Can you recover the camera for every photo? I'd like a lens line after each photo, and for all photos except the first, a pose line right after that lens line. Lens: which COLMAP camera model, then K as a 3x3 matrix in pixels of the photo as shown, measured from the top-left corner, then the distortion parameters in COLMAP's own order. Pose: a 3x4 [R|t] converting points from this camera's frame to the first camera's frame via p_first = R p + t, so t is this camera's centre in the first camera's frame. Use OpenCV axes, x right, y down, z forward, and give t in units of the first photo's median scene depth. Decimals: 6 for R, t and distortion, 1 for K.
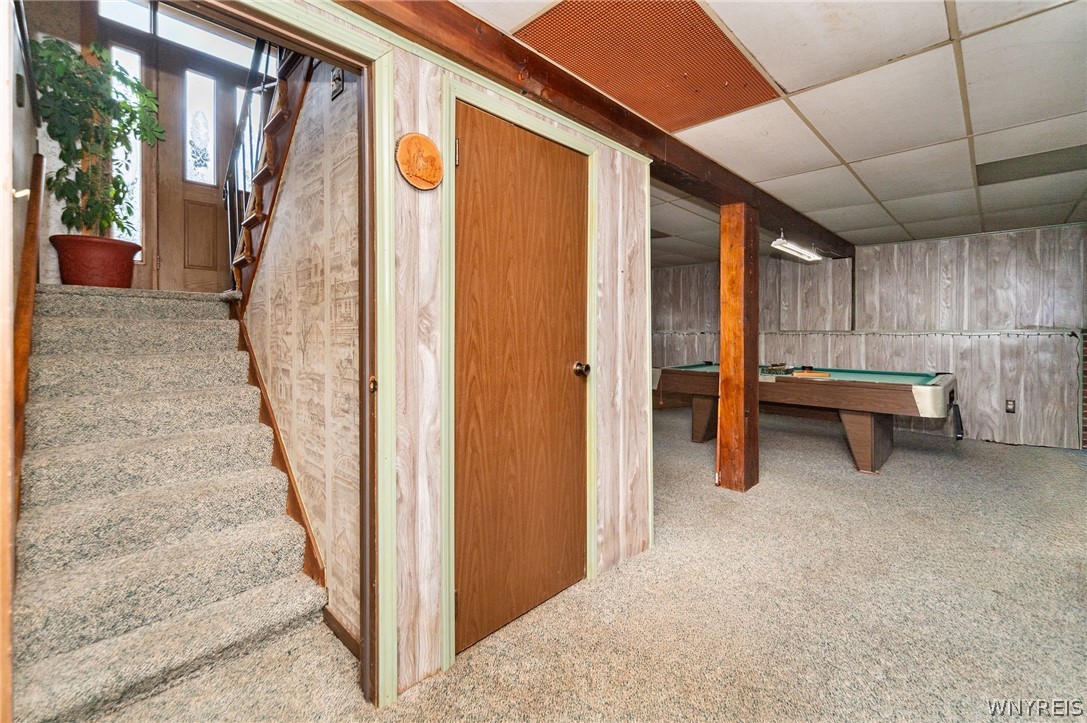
lens RADIAL K [[466.9, 0, 545.9], [0, 466.9, 333.1], [0, 0, 1]] dist [-0.001199, -0.000183]
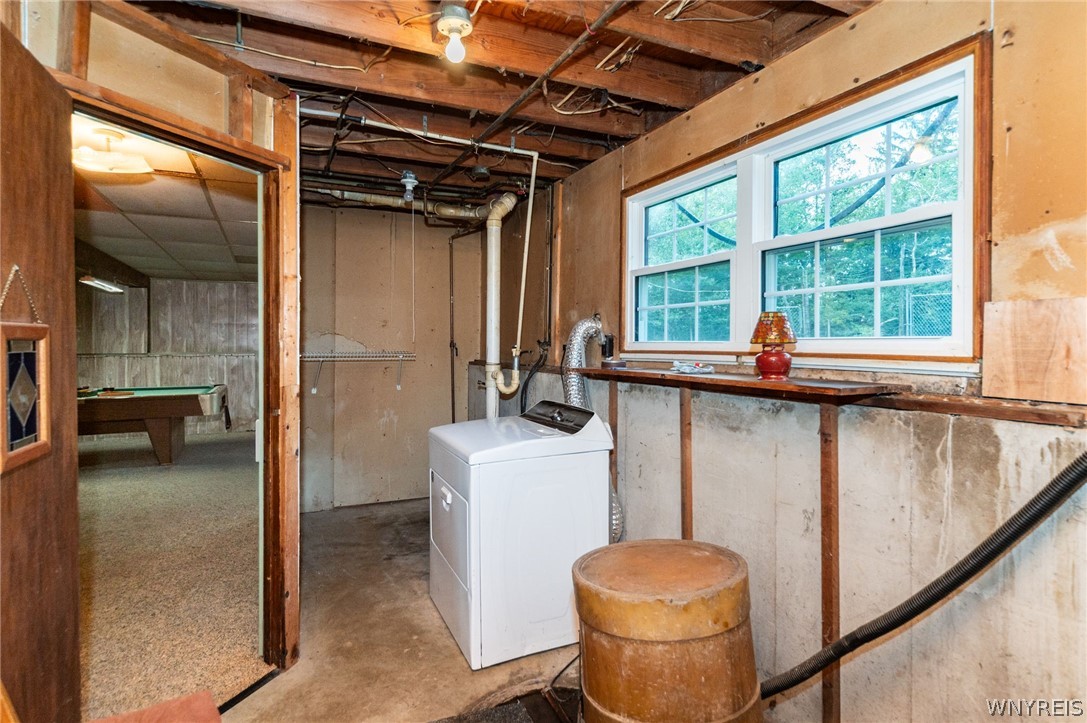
lens RADIAL K [[558.6, 0, 545.1], [0, 558.6, 345.7], [0, 0, 1]] dist [0.000890, -0.000013]
pose [[0.341521, -0.004475, 0.939864, -0.283152], [0.007042, 0.999973, 0.002202, -0.020042], [-0.939848, 0.005867, 0.341543, -0.358616]]
